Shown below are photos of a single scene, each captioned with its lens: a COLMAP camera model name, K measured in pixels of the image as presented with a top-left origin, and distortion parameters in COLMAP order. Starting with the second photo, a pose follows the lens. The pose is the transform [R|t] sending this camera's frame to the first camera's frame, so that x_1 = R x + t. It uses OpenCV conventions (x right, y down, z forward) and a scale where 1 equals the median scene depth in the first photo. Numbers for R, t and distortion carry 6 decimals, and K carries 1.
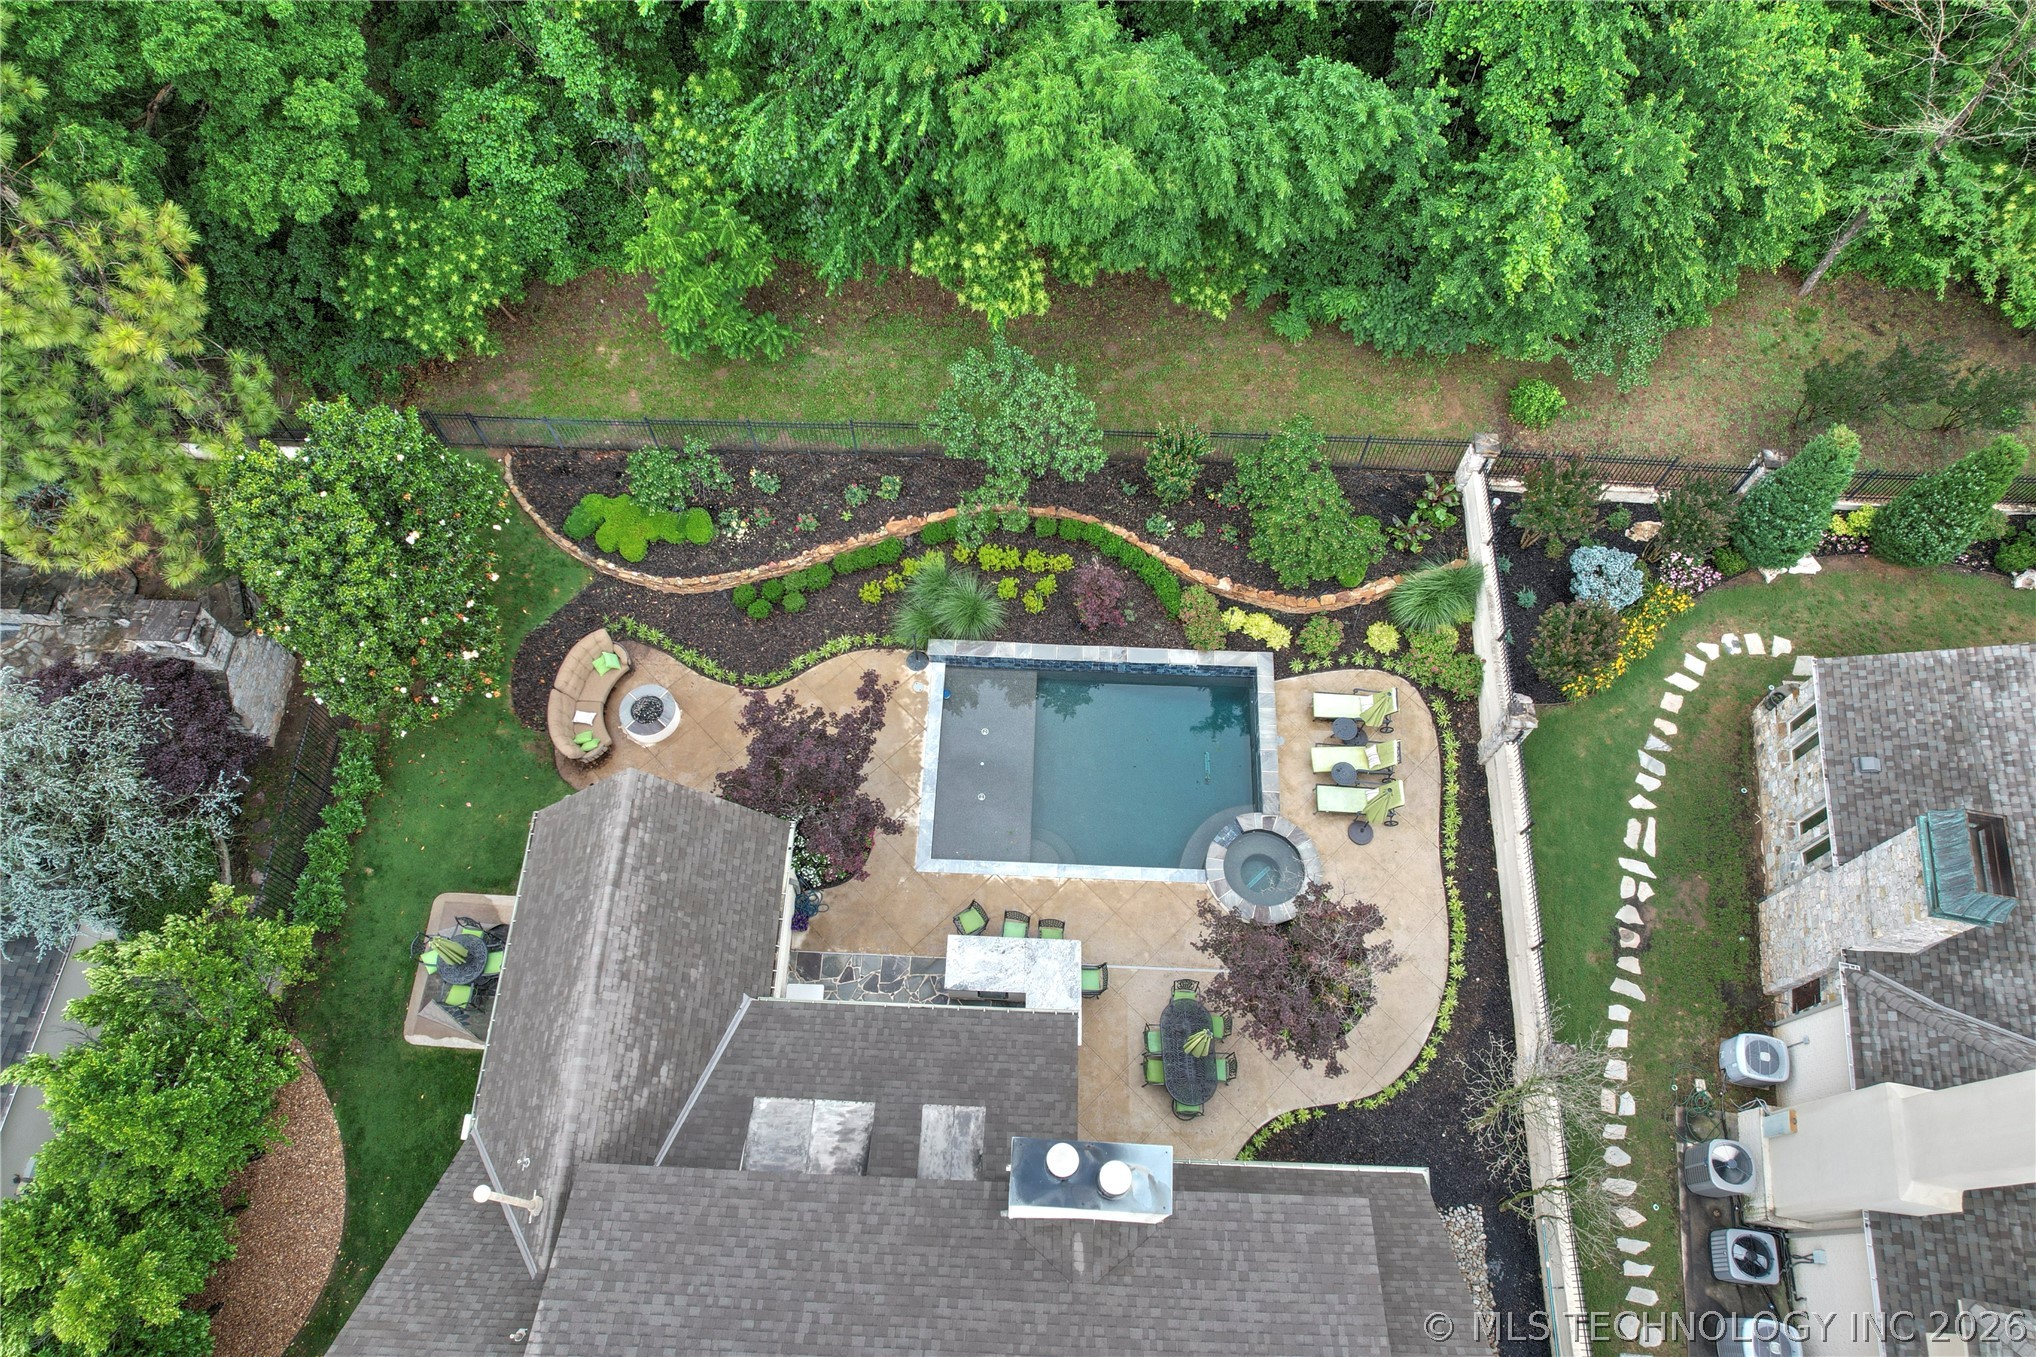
lens RADIAL K [[1291.2, 0, 1020.8], [0, 1291.2, 676.5], [0, 0, 1]] dist [-0.063057, 0.046082]
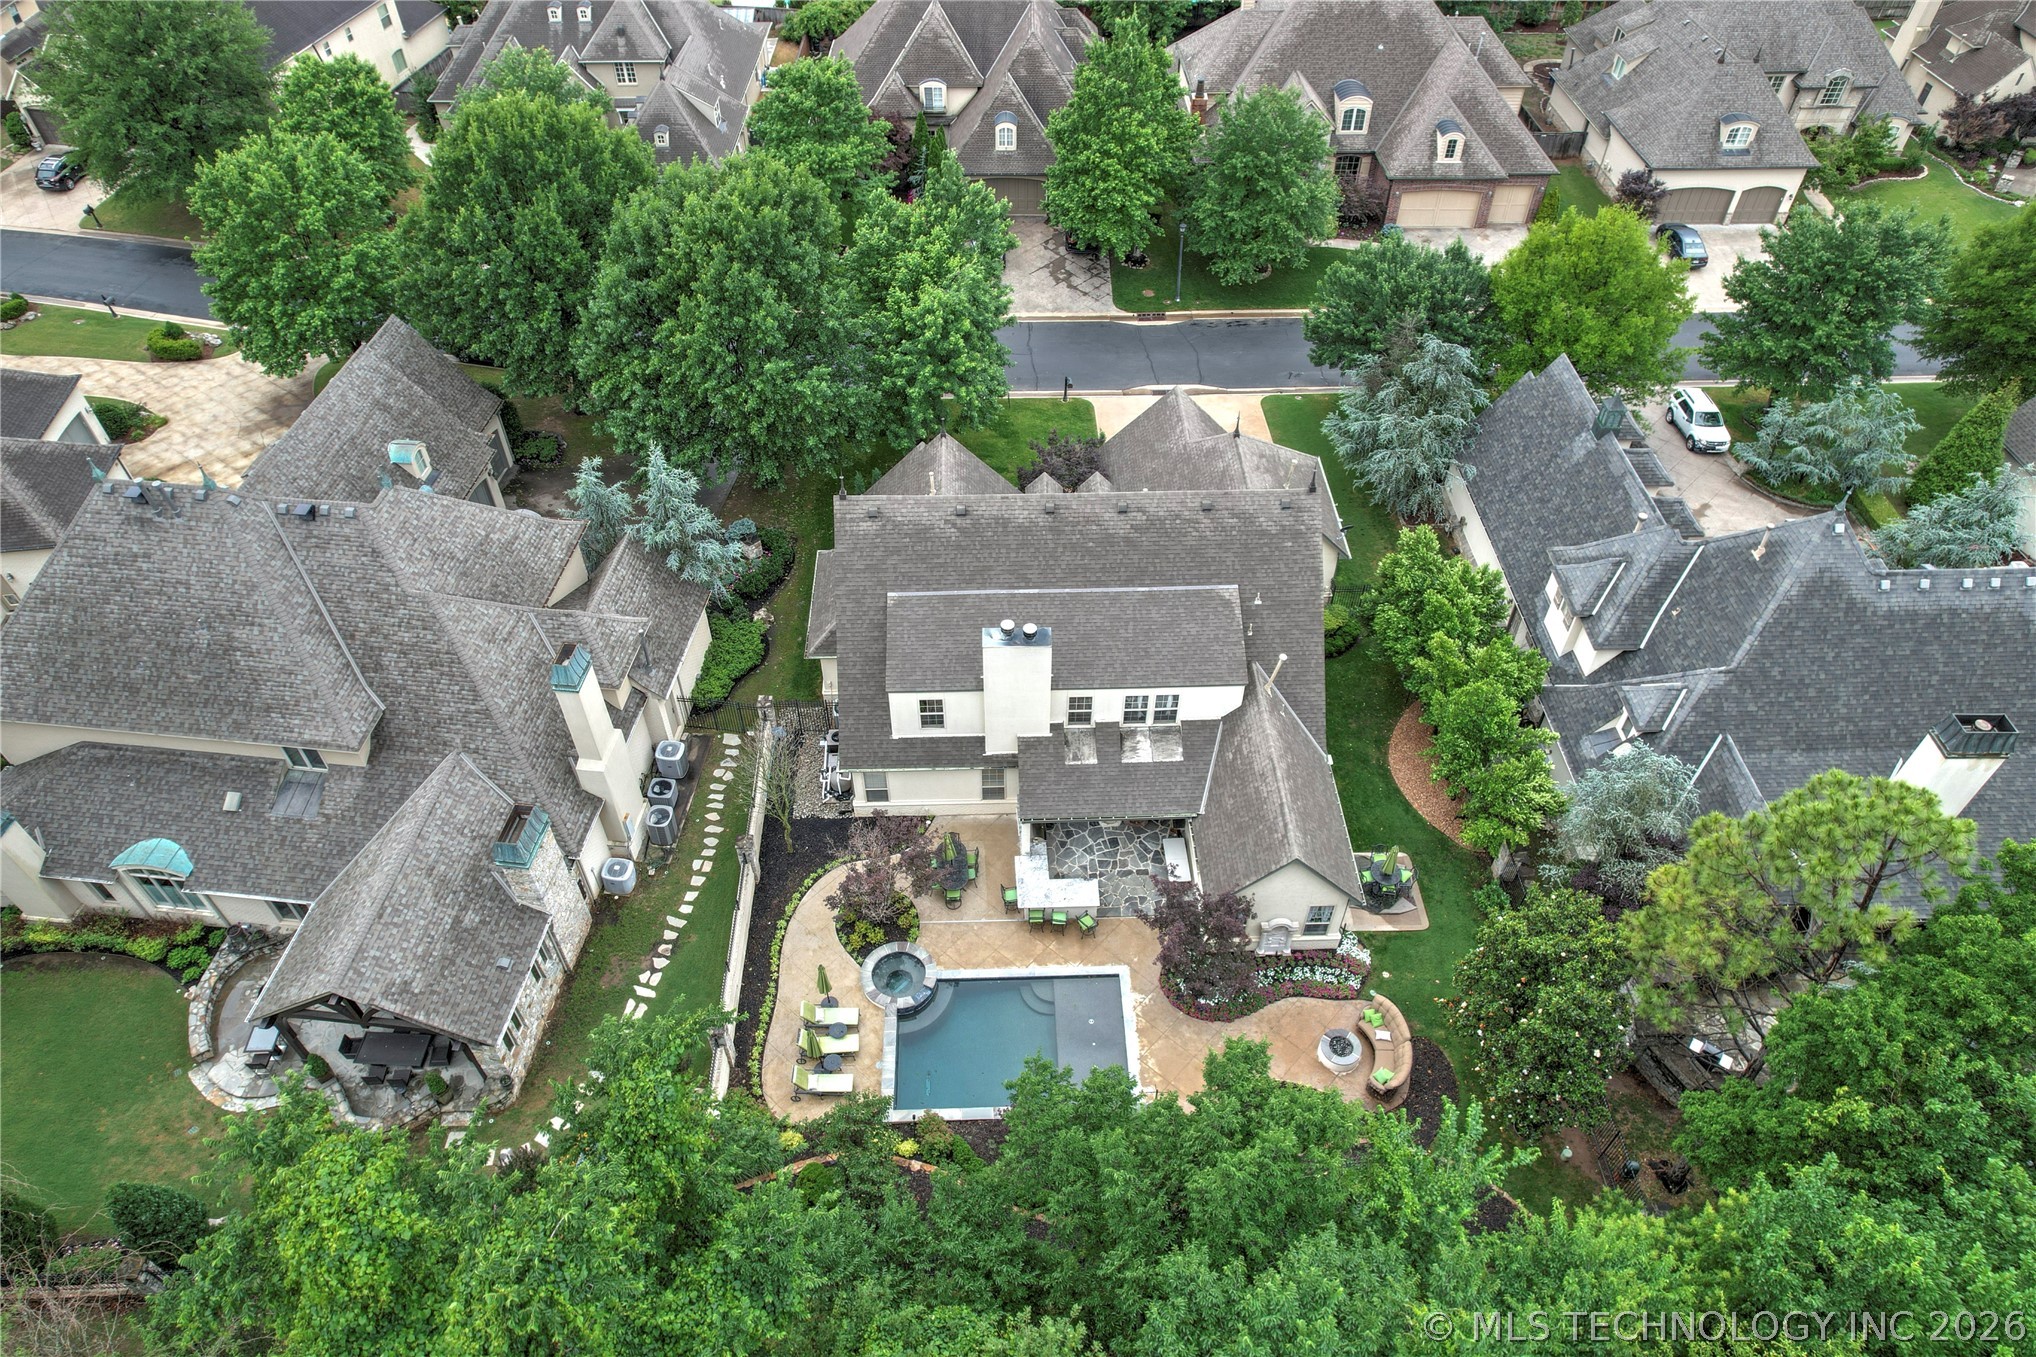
lens RADIAL K [[1291.2, 0, 1008.7], [0, 1291.2, 681.4], [0, 0, 1]] dist [-0.063057, 0.046082]
pose [[-0.997814, 0.045101, -0.048304, 0.114245], [-0.060761, -0.338636, 0.938953, -1.126088], [0.025990, 0.939836, 0.340637, 0.161356]]
